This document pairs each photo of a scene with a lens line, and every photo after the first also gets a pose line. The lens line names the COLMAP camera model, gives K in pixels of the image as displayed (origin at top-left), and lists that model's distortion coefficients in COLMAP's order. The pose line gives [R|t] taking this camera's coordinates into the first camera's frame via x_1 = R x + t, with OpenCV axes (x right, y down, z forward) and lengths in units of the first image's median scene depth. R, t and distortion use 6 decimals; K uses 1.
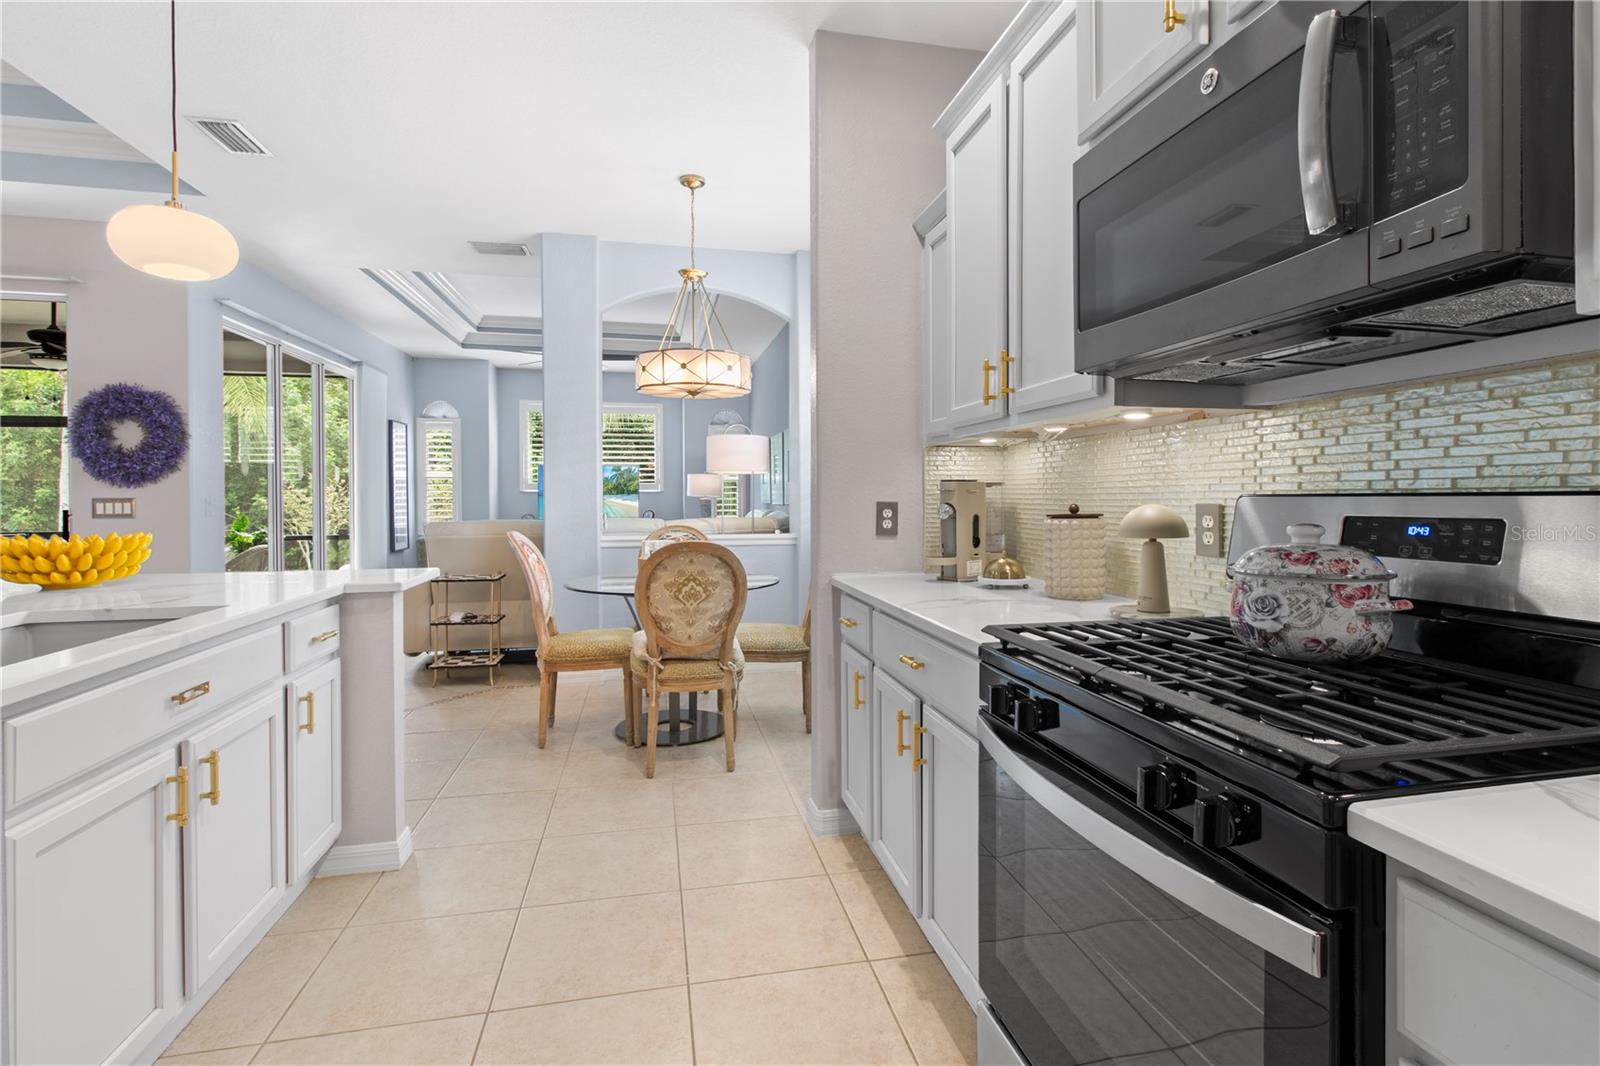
lens RADIAL K [[755.2, 0, 809.0], [0, 755.2, 506.8], [0, 0, 1]] dist [0.002457, -0.000086]
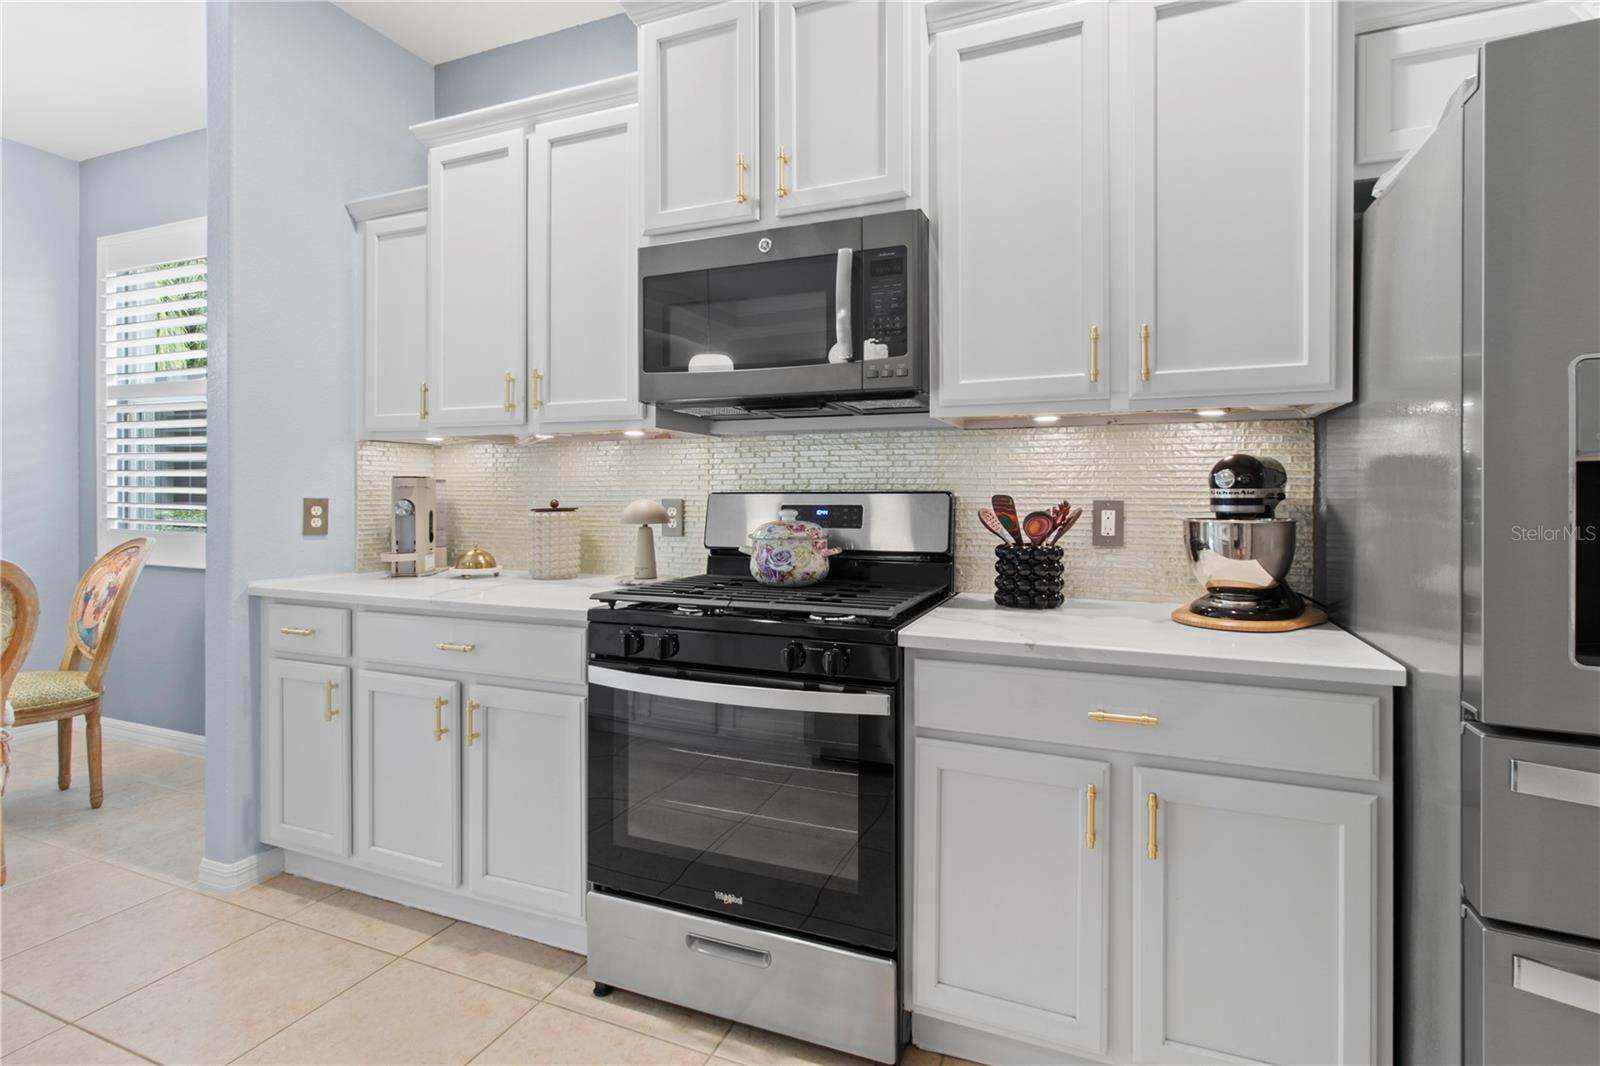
lens RADIAL K [[762.6, 0, 806.3], [0, 762.6, 499.5], [0, 0, 1]] dist [-0.000536, -0.000912]
pose [[0.574606, -0.000603, 0.818430, -0.507069], [0.007108, 0.999966, -0.004254, 0.005172], [-0.818399, 0.008262, 0.574591, -0.026656]]
